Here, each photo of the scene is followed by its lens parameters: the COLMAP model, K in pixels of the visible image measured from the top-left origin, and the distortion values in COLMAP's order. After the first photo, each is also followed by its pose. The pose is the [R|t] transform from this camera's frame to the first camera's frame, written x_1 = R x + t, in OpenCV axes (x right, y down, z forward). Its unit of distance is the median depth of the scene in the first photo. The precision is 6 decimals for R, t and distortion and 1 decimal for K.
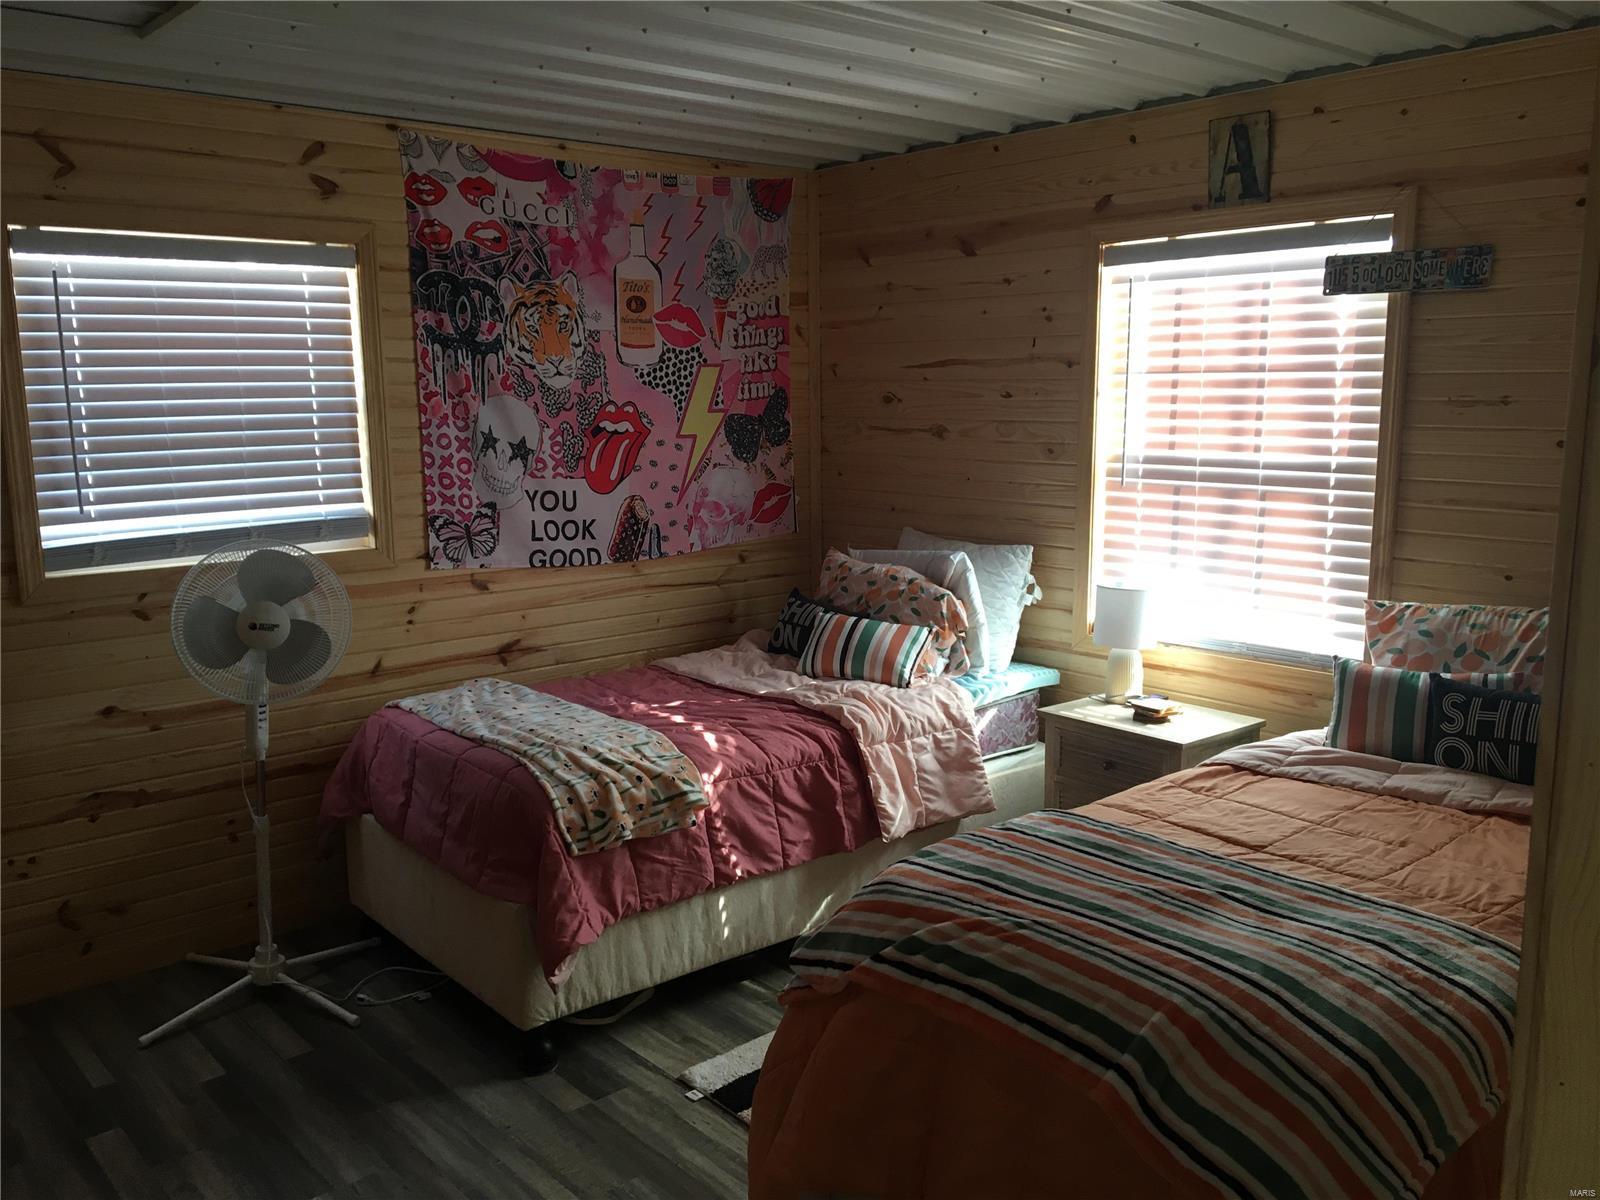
lens RADIAL K [[1312.8, 0, 806.2], [0, 1312.8, 615.7], [0, 0, 1]] dist [0.007644, 0.001757]
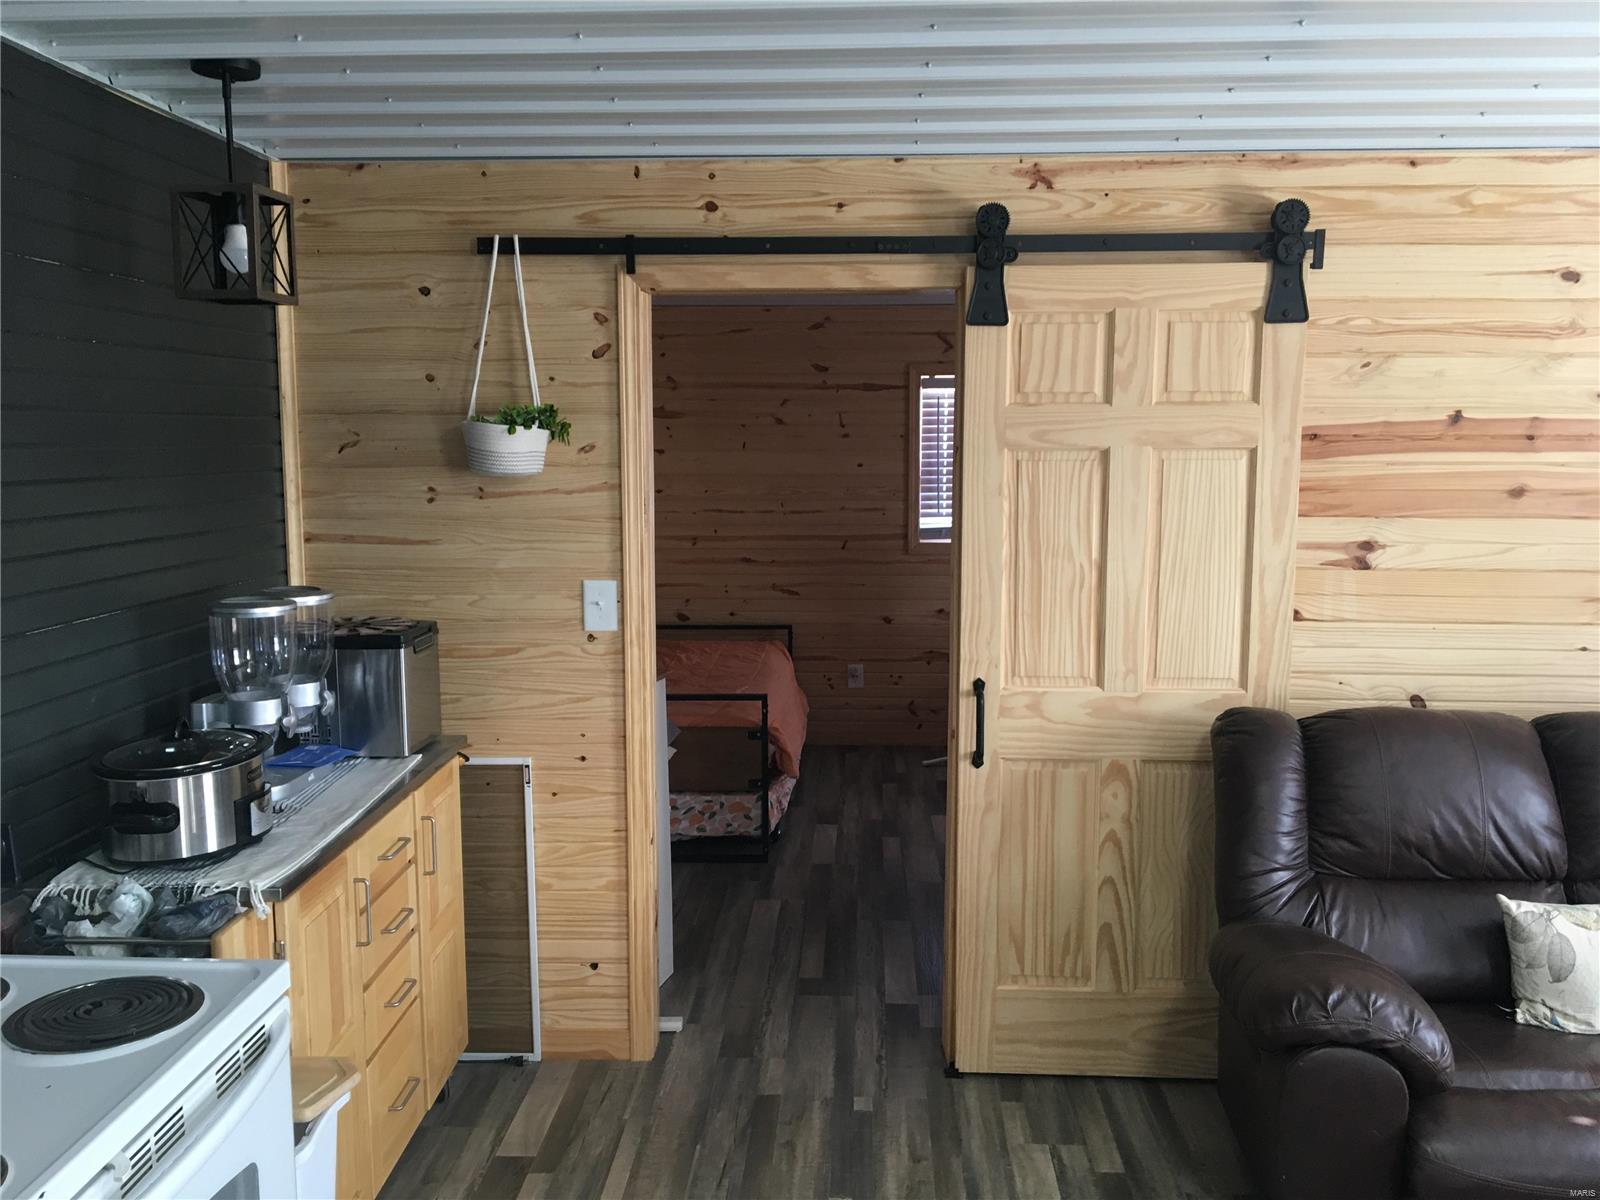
lens RADIAL K [[1357.4, 0, 791.2], [0, 1357.4, 603.9], [0, 0, 1]] dist [0.081821, -0.099808]
pose [[0.704506, 0.085486, -0.704531, 0.801513], [-0.114487, 0.993406, 0.006054, 0.078018], [0.700403, 0.076395, 0.709648, -0.661224]]
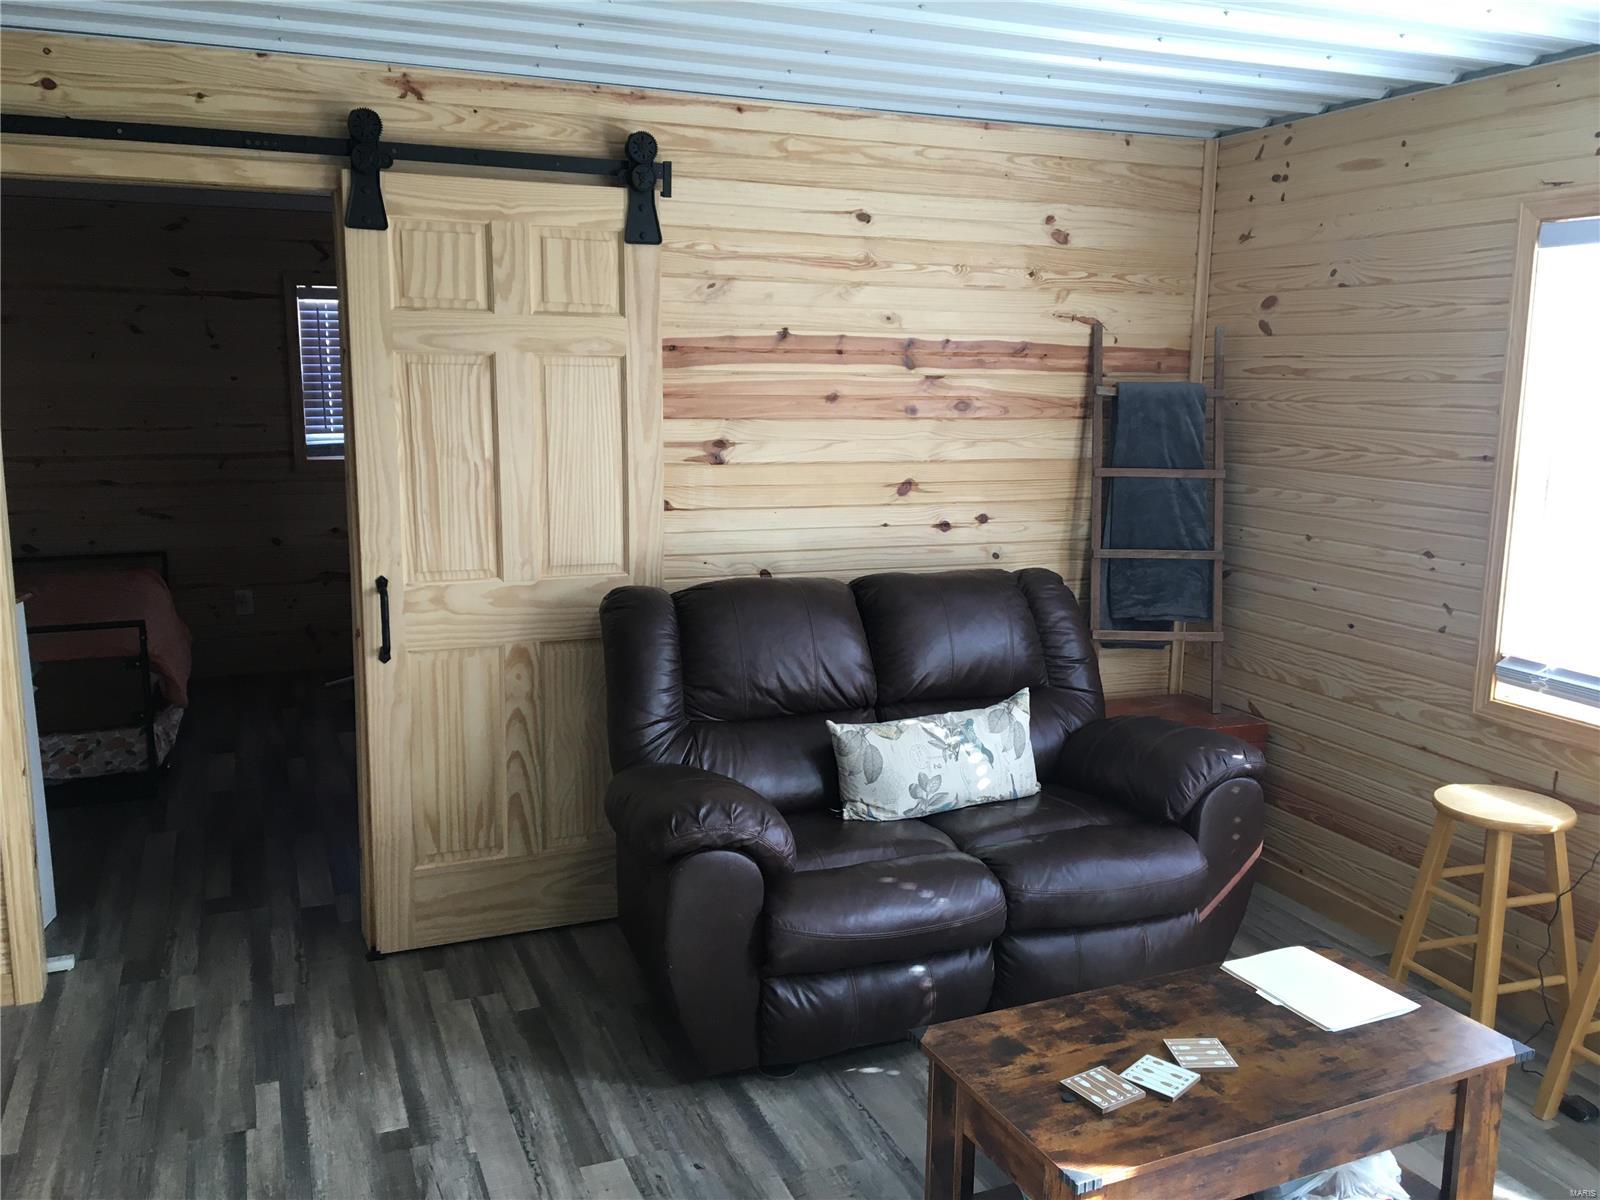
lens RADIAL K [[1357.4, 0, 797.8], [0, 1357.4, 592.4], [0, 0, 1]] dist [0.081821, -0.099808]
pose [[0.939743, 0.062862, -0.336054, 0.846311], [-0.062984, 0.997959, 0.010549, 0.104584], [0.336031, 0.011252, 0.941784, -0.722799]]
